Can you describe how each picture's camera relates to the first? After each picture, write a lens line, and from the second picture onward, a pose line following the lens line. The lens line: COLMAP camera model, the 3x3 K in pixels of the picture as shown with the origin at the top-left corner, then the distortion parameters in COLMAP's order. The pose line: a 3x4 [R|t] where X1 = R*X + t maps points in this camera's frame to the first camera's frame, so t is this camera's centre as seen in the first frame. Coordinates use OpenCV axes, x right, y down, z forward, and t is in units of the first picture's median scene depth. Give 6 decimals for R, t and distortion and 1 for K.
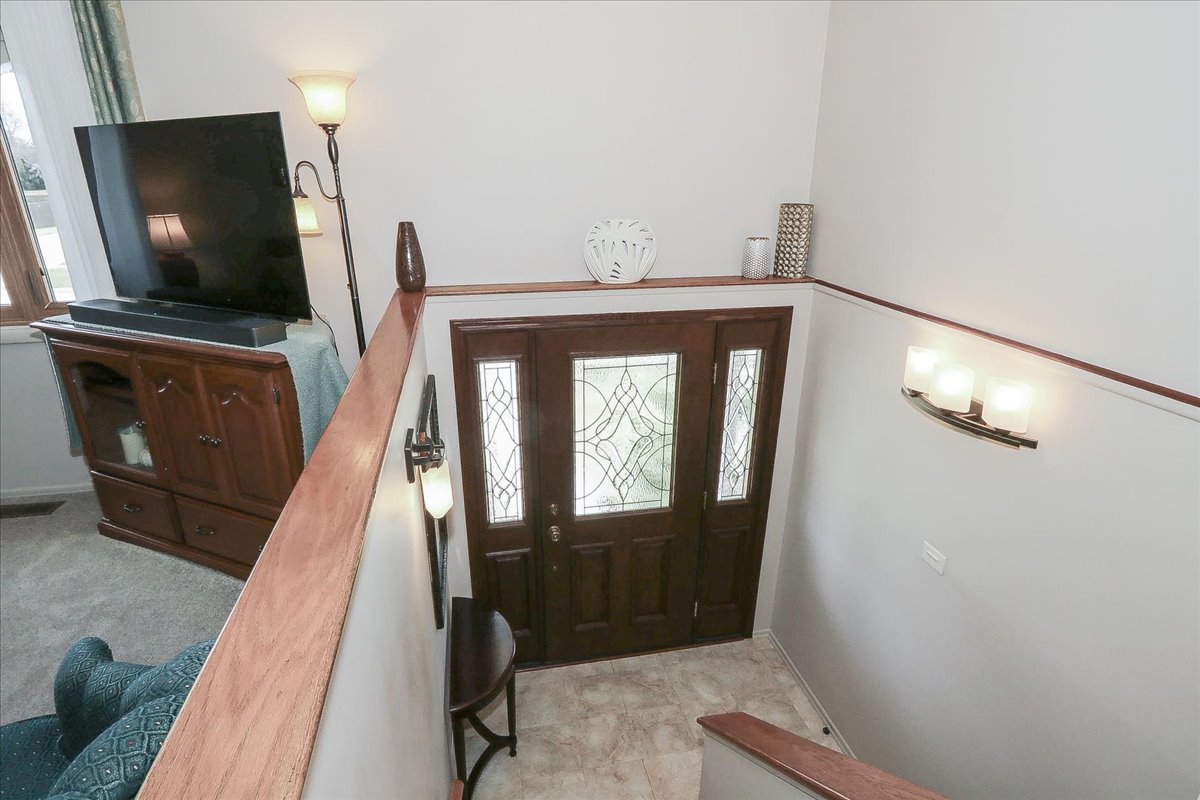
lens RADIAL K [[633.5, 0, 566.2], [0, 633.5, 416.2], [0, 0, 1]] dist [-0.016591, 0.000521]
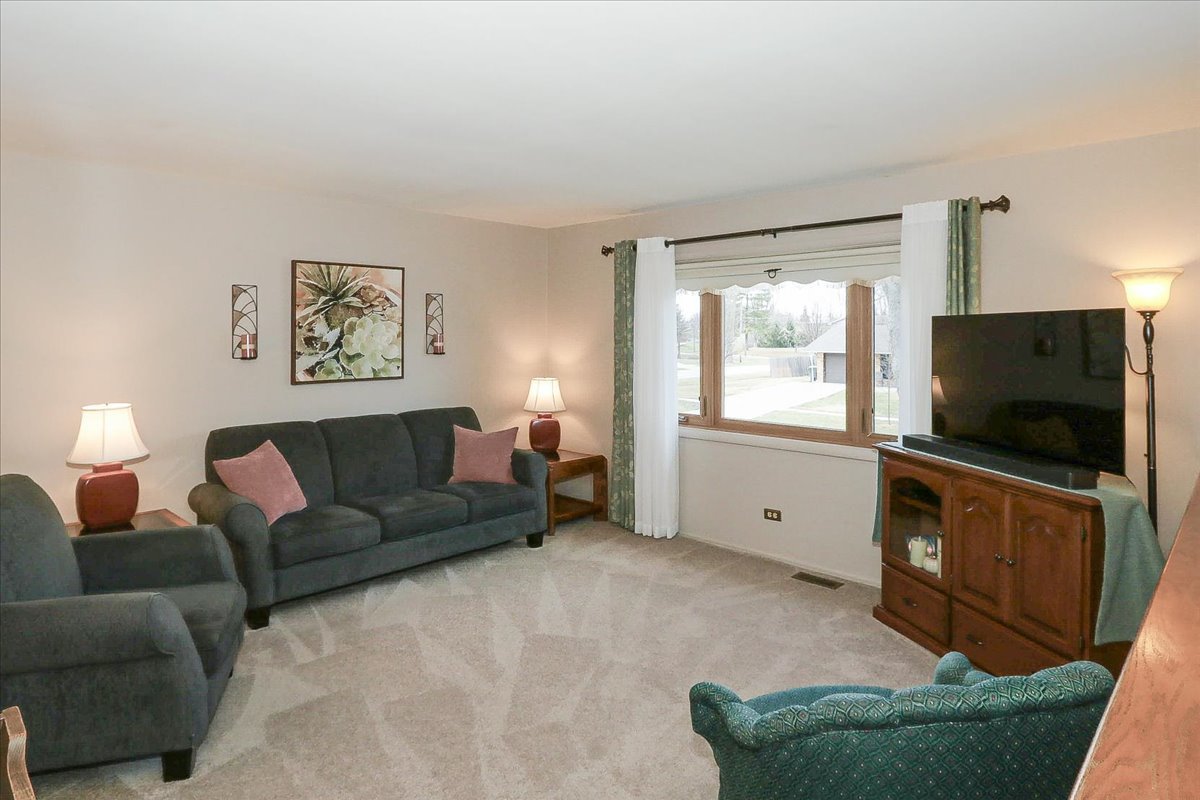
lens RADIAL K [[665.7, 0, 601.1], [0, 665.7, 333.6], [0, 0, 1]] dist [-0.017973, 0.002164]
pose [[0.592011, 0.008968, -0.805880, -0.009924], [-0.304157, 0.928480, -0.213105, 0.115710], [0.746332, 0.371275, 0.552398, -0.349249]]
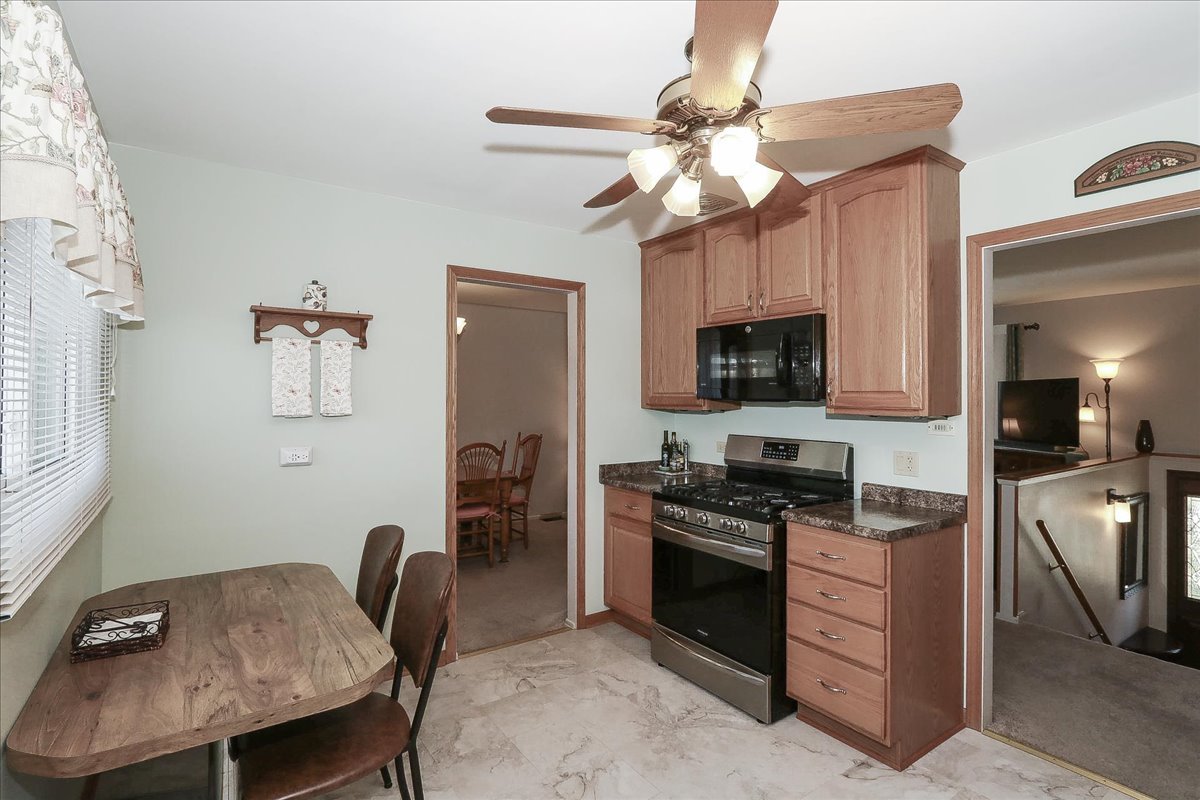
lens RADIAL K [[594.3, 0, 591.9], [0, 594.3, 396.5], [0, 0, 1]] dist [-0.013031, -0.000051]
pose [[0.430736, 0.004330, -0.902468, 0.785435], [-0.336931, 0.928456, -0.156358, 0.597666], [0.837224, 0.371418, 0.401378, -1.484149]]
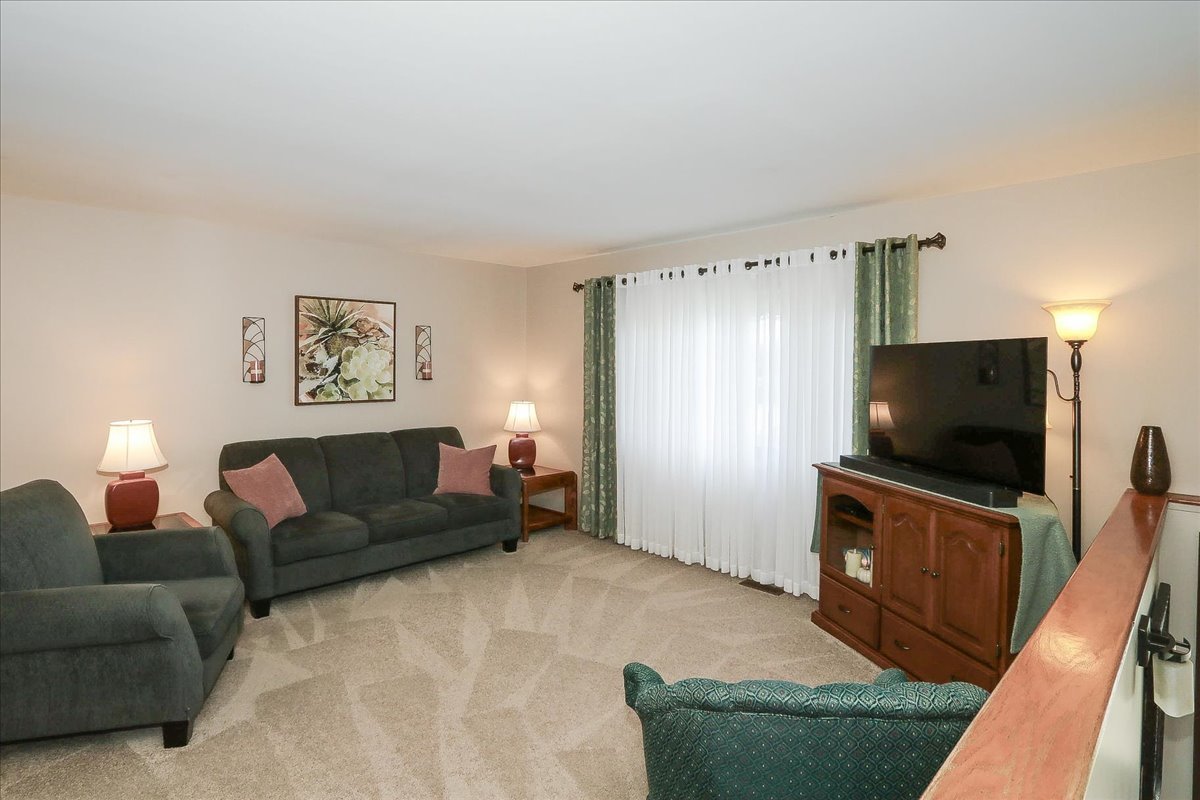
lens RADIAL K [[594.3, 0, 559.2], [0, 594.3, 375.2], [0, 0, 1]] dist [-0.013031, -0.000051]
pose [[0.549938, 0.026451, -0.834787, 0.011557], [-0.318428, 0.930645, -0.180285, 0.101165], [0.772122, 0.364965, 0.520220, -0.291594]]
